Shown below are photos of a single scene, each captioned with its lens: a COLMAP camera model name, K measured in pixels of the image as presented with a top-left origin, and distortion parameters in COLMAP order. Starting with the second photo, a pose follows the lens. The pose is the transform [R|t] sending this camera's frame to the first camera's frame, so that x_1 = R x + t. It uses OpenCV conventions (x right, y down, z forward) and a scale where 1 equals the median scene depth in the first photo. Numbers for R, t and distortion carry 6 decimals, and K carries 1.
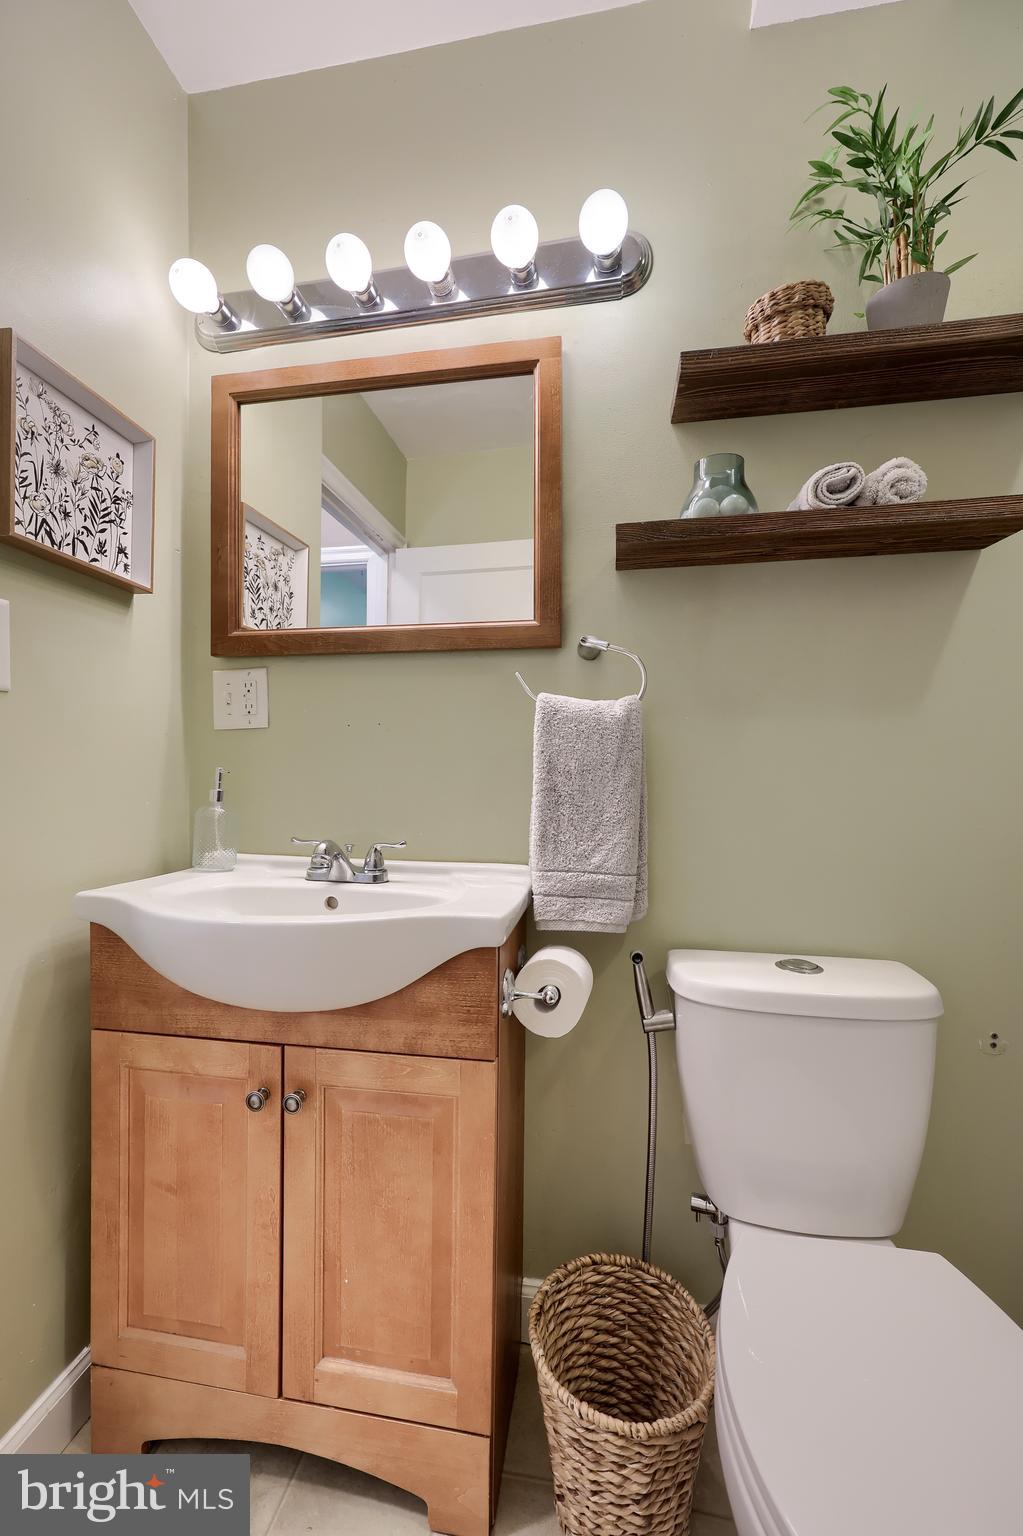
lens RADIAL K [[628.5, 0, 511.5], [0, 628.5, 768.0], [0, 0, 1]] dist [-0.000401, -0.000032]
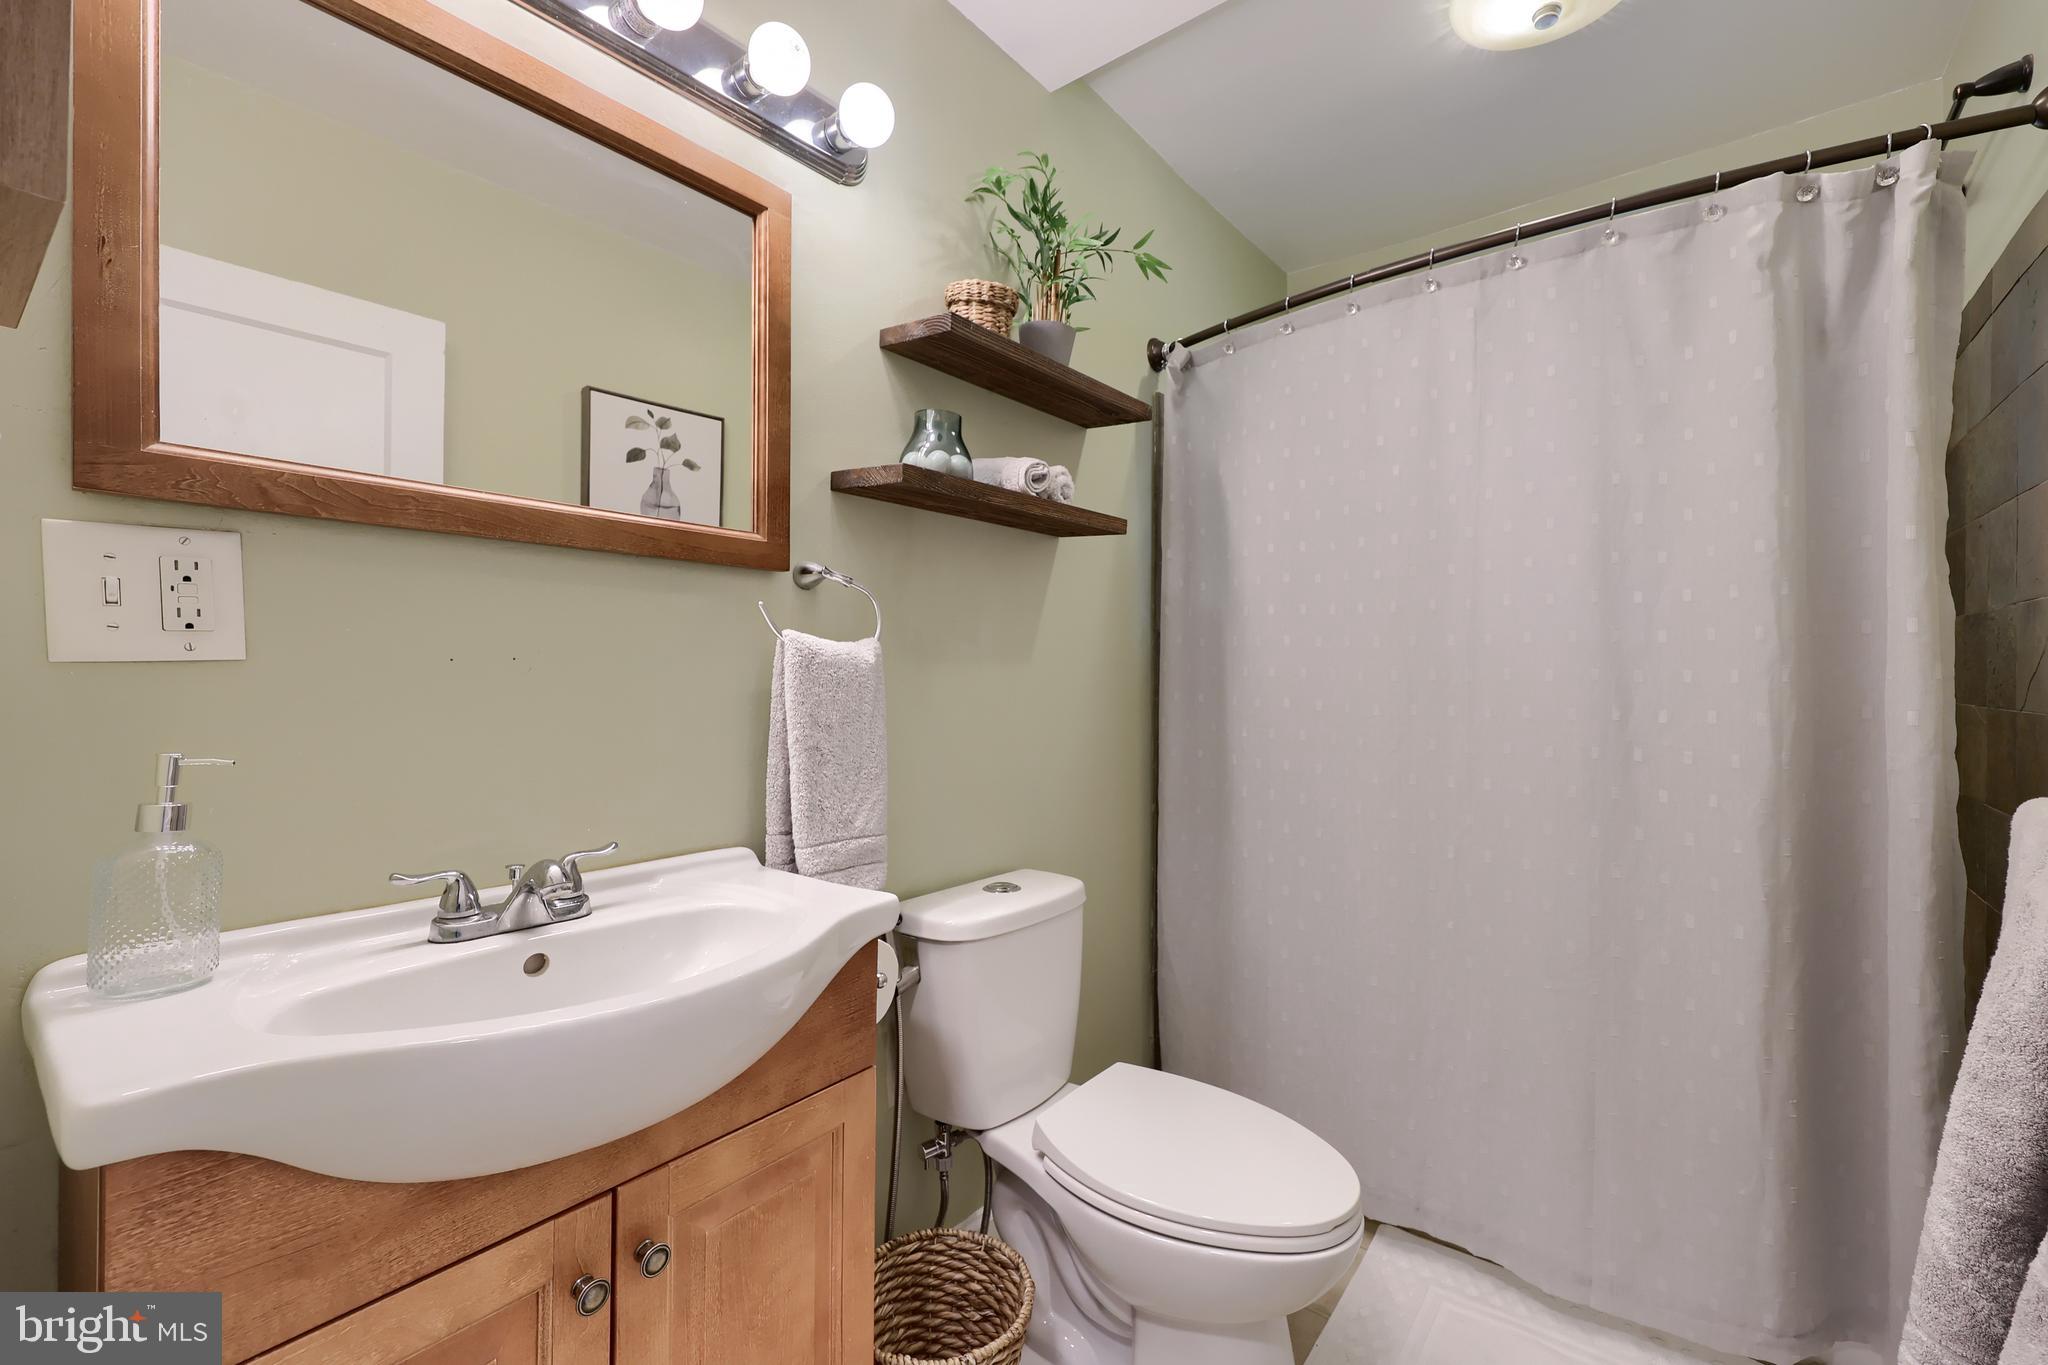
lens RADIAL K [[838.0, 0, 1072.1], [0, 838.0, 678.6], [0, 0, 1]] dist [-0.000401, -0.000032]
pose [[0.459293, -0.001353, 0.888284, -0.807059], [-0.000491, 0.999998, 0.001777, -0.063200], [-0.888285, -0.001252, 0.459291, 0.189224]]
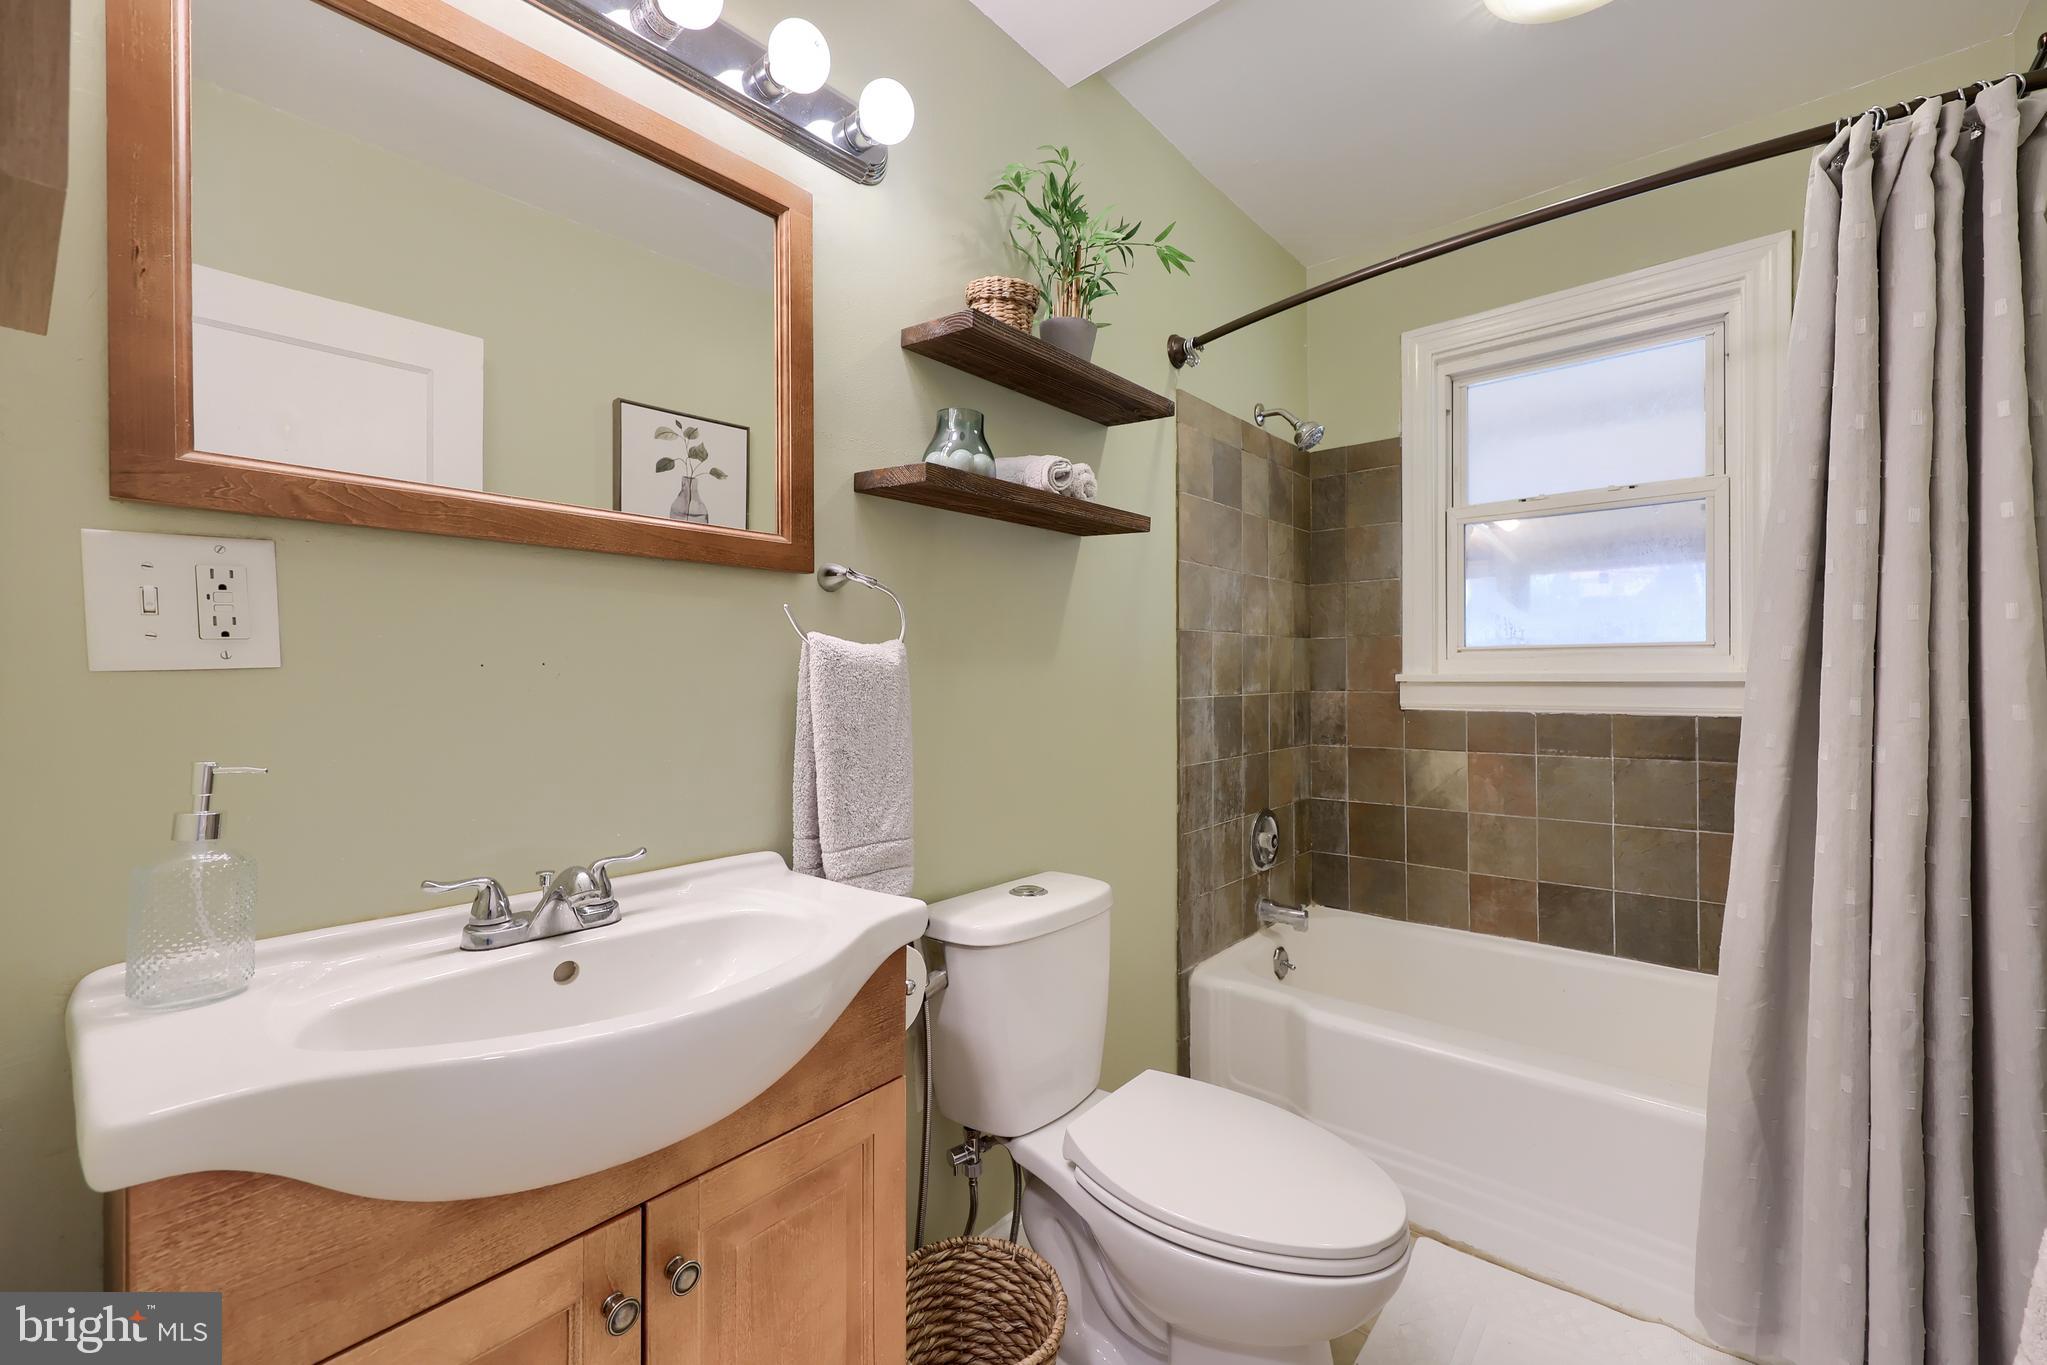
lens RADIAL K [[820.5, 0, 1046.2], [0, 820.5, 679.8], [0, 0, 1]] dist [-0.000270, -0.000015]
pose [[0.503202, -0.006135, 0.864147, -0.770200], [0.008881, 0.999959, 0.001927, -0.062464], [-0.864123, 0.006704, 0.503236, 0.228335]]
